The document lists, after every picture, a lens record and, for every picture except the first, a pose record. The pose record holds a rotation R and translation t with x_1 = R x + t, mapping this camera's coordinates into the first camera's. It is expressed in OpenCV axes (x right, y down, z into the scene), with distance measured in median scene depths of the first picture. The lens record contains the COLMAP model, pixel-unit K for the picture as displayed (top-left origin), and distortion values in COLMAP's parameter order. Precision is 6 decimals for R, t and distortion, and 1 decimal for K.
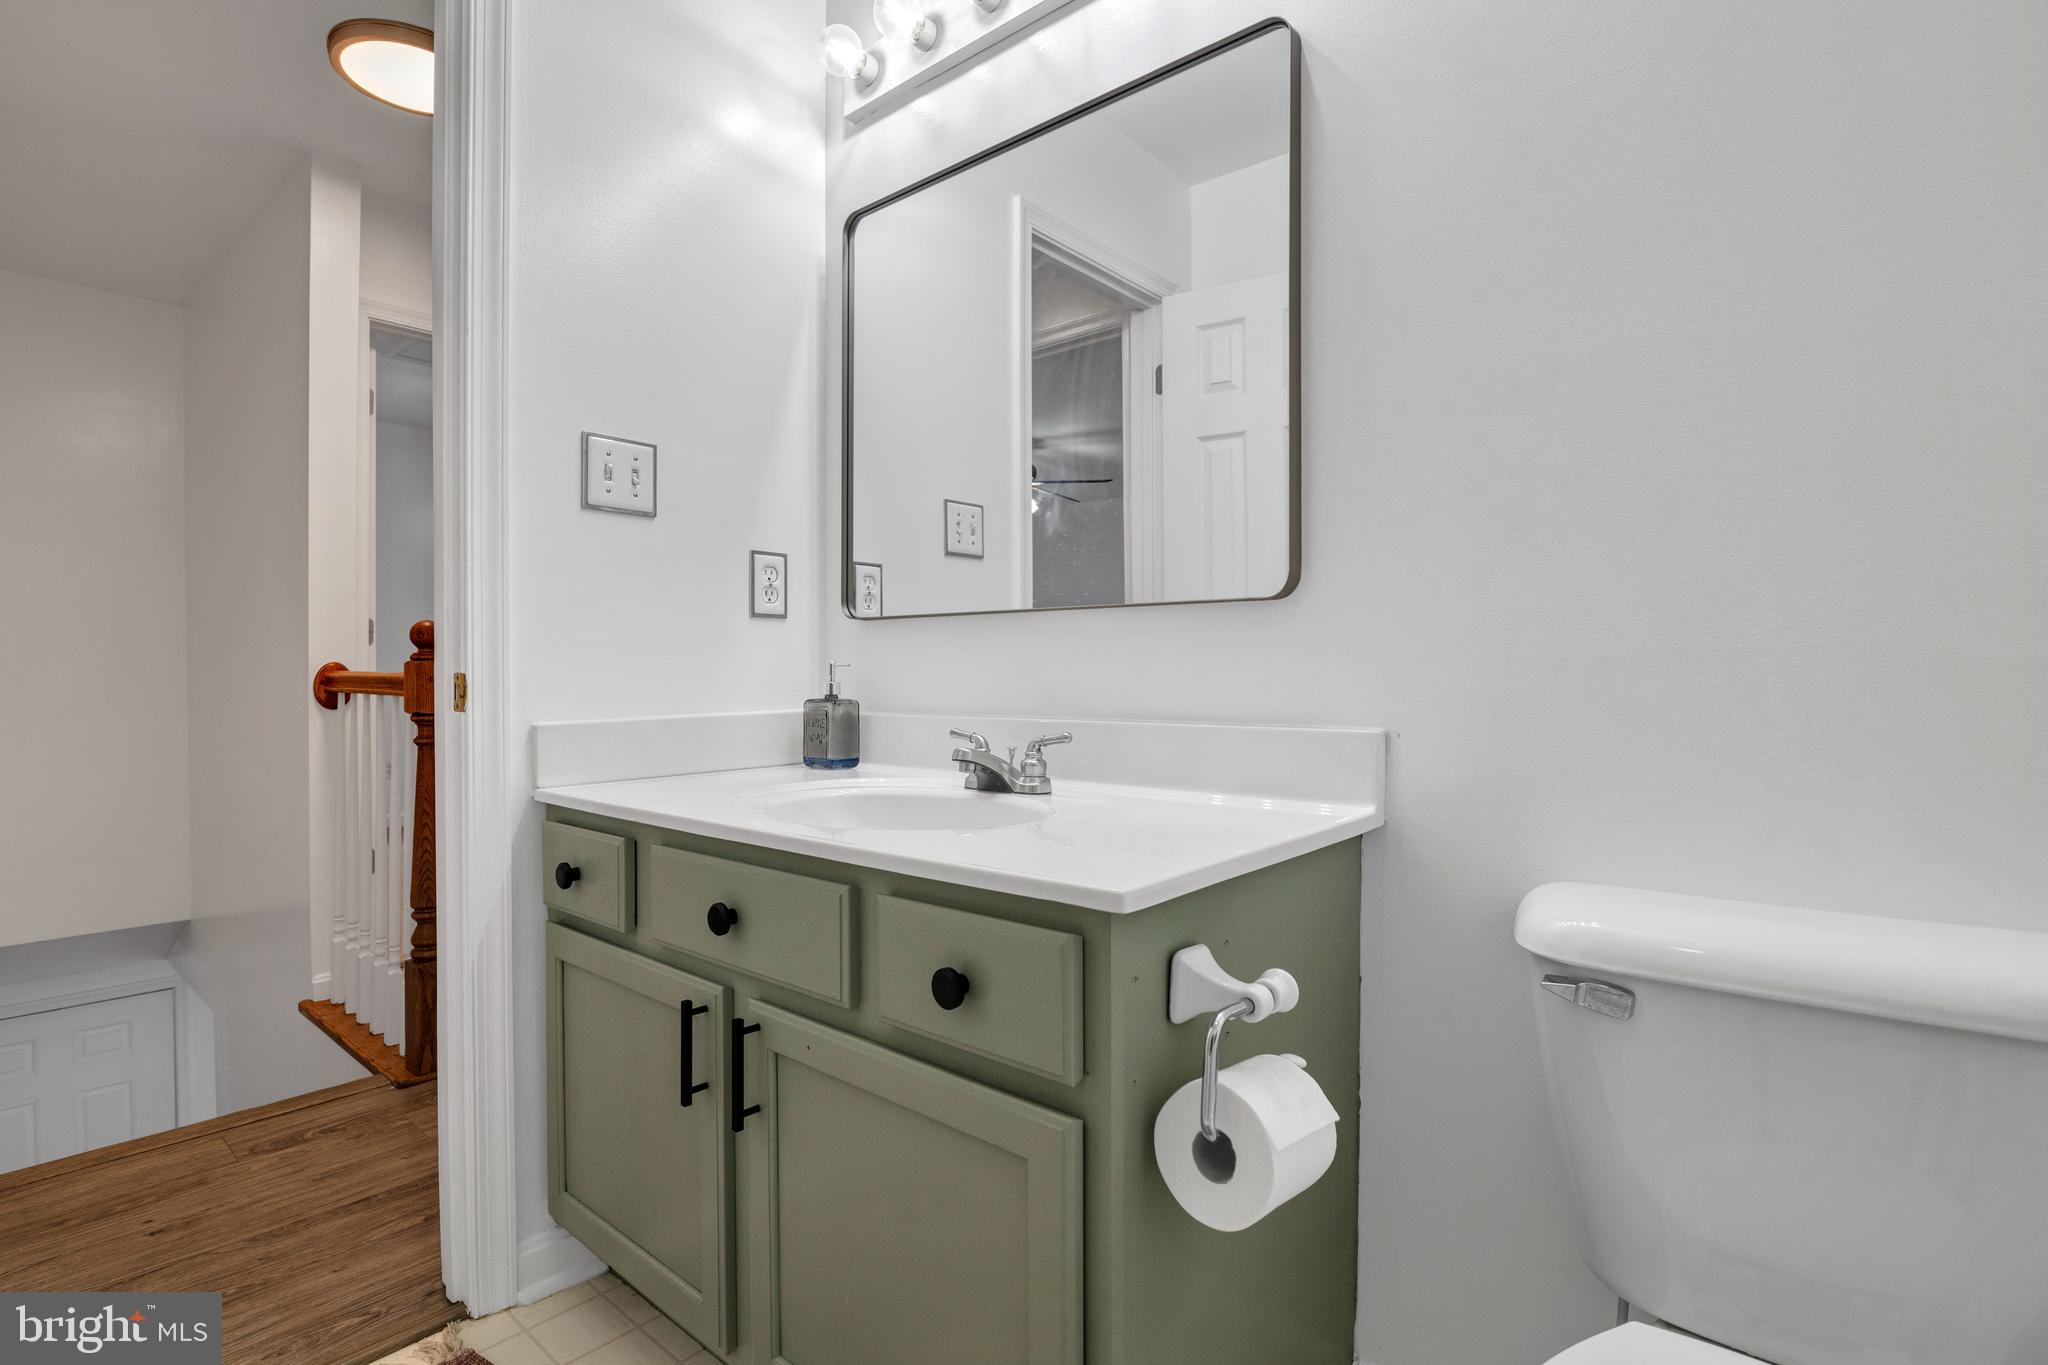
lens RADIAL K [[982.6, 0, 1027.1], [0, 982.6, 679.4], [0, 0, 1]] dist [-0.014912, 0.002851]
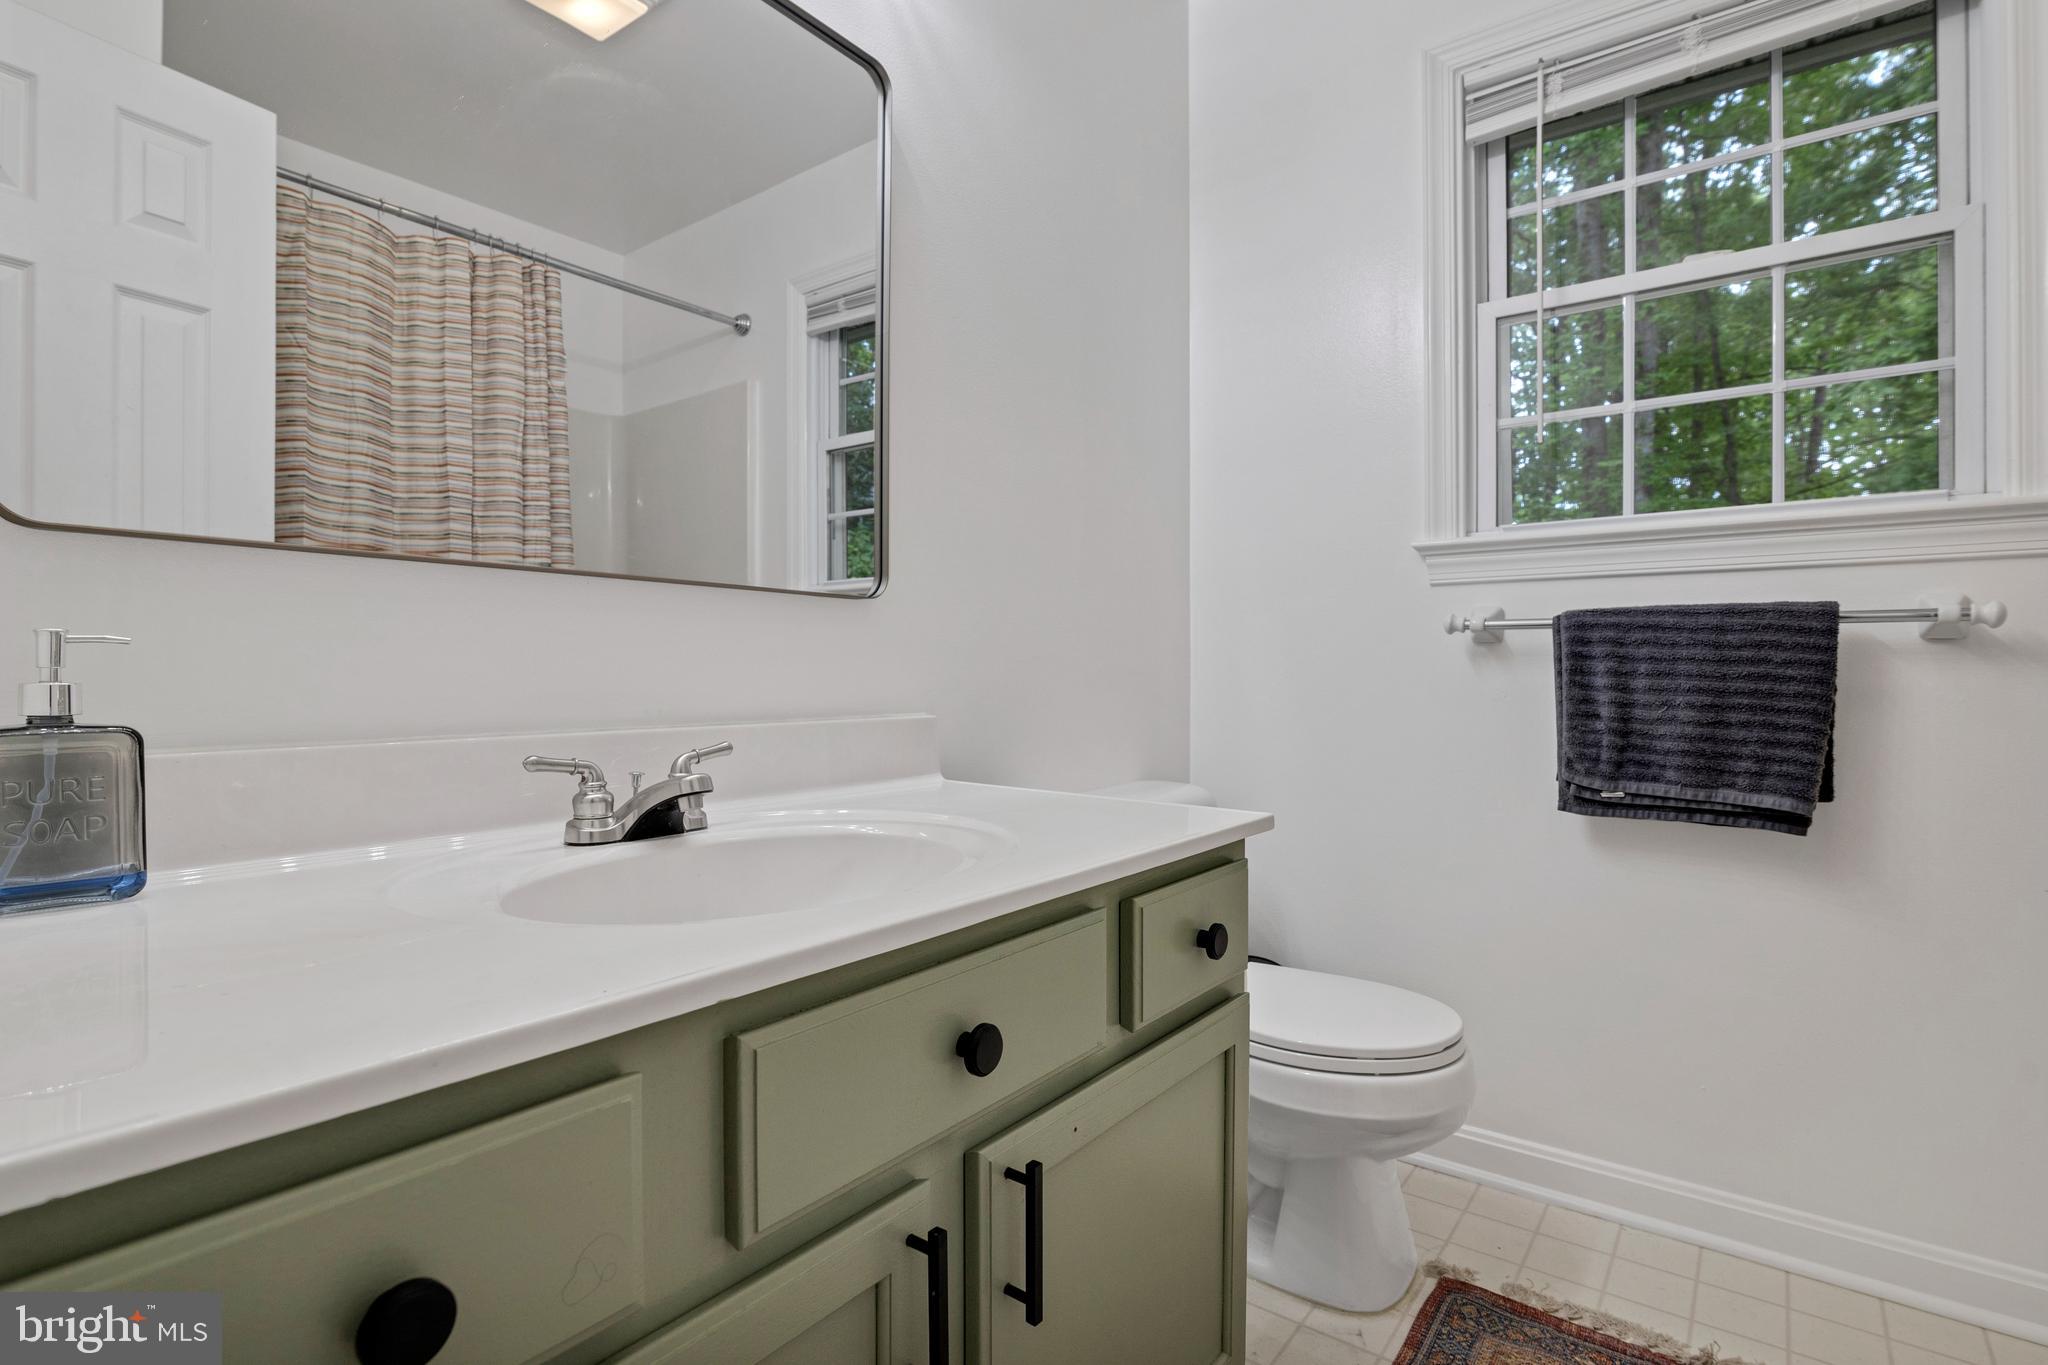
lens RADIAL K [[982.6, 0, 1025.7], [0, 982.6, 679.5], [0, 0, 1]] dist [-0.014912, 0.002851]
pose [[-0.045836, -0.007424, 0.998921, -0.986176], [-0.000810, 0.999972, 0.007395, -0.002505], [-0.998949, -0.000470, -0.045840, 1.033655]]
